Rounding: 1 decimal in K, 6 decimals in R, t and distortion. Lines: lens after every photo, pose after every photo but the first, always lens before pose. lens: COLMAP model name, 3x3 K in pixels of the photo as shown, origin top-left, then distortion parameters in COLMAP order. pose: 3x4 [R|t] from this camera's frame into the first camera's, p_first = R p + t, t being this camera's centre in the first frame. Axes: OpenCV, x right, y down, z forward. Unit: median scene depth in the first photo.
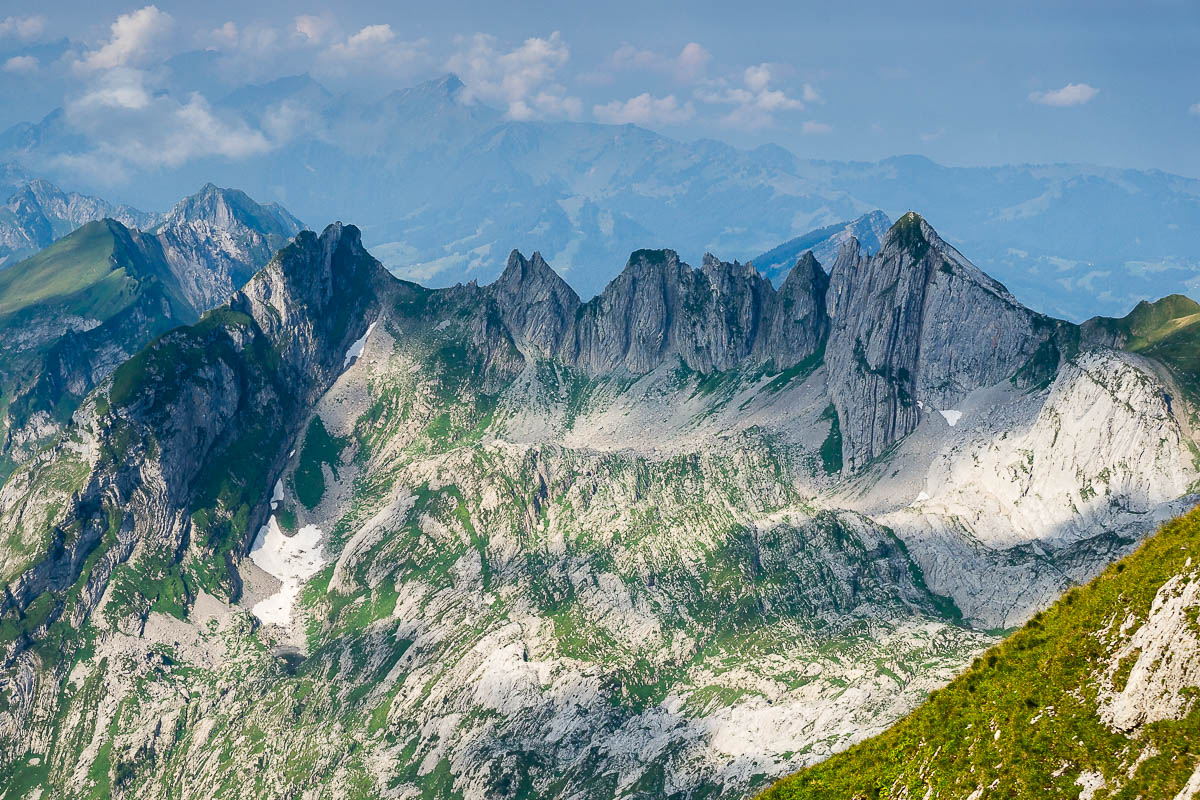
lens RADIAL K [[2298.2, 0, 599.9], [0, 2298.2, 400.6], [0, 0, 1]] dist [0.070740, 0.000000]
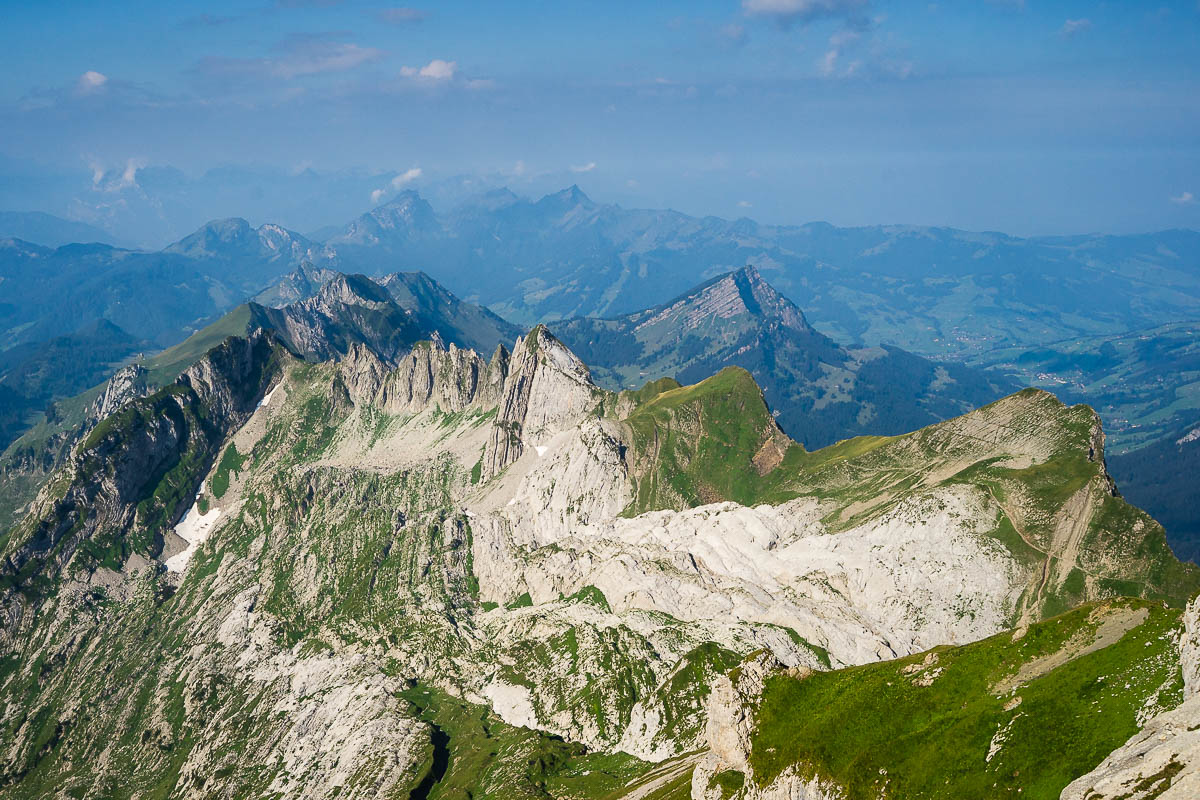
lens RADIAL K [[1215.0, 0, 599.1], [0, 1215.0, 369.9], [0, 0, 1]] dist [-0.108585, 0.000000]
pose [[0.998403, -0.023716, -0.051283, 0.232003], [0.024325, 0.999640, 0.011287, -0.058864], [0.050997, -0.012516, 0.998620, 0.103575]]
